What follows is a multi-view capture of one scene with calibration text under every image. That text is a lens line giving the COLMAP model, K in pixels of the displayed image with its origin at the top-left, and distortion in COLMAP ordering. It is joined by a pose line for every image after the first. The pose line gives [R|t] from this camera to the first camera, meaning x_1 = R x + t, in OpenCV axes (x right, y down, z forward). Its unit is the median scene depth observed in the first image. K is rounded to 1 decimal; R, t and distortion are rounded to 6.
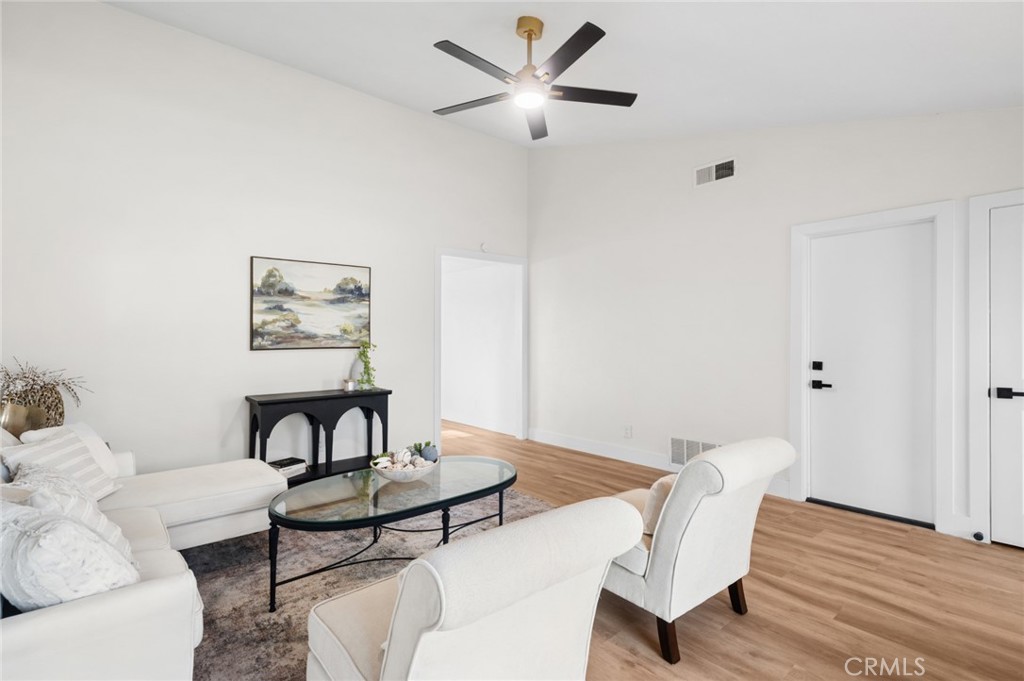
lens RADIAL K [[476.8, 0, 515.1], [0, 476.8, 336.9], [0, 0, 1]] dist [0.001864, 0.000083]
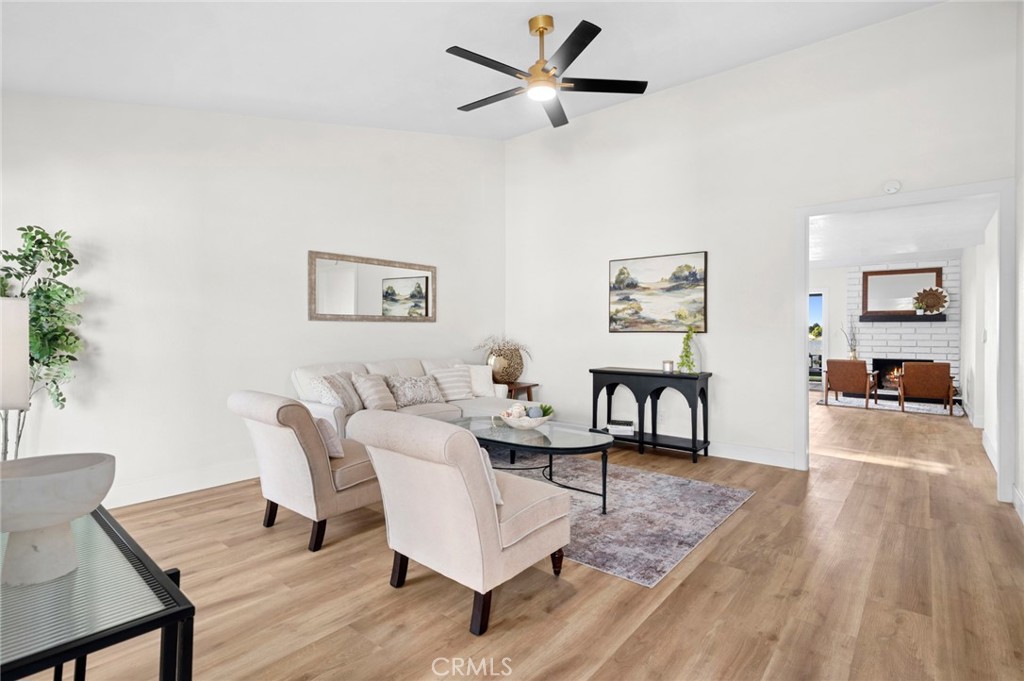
lens RADIAL K [[491.9, 0, 513.7], [0, 491.9, 330.9], [0, 0, 1]] dist [0.003230, 0.000513]
pose [[0.189422, 0.006818, -0.981872, 0.694326], [-0.000349, 0.999976, 0.006876, 0.013900], [0.981896, -0.000960, 0.189420, 0.460498]]
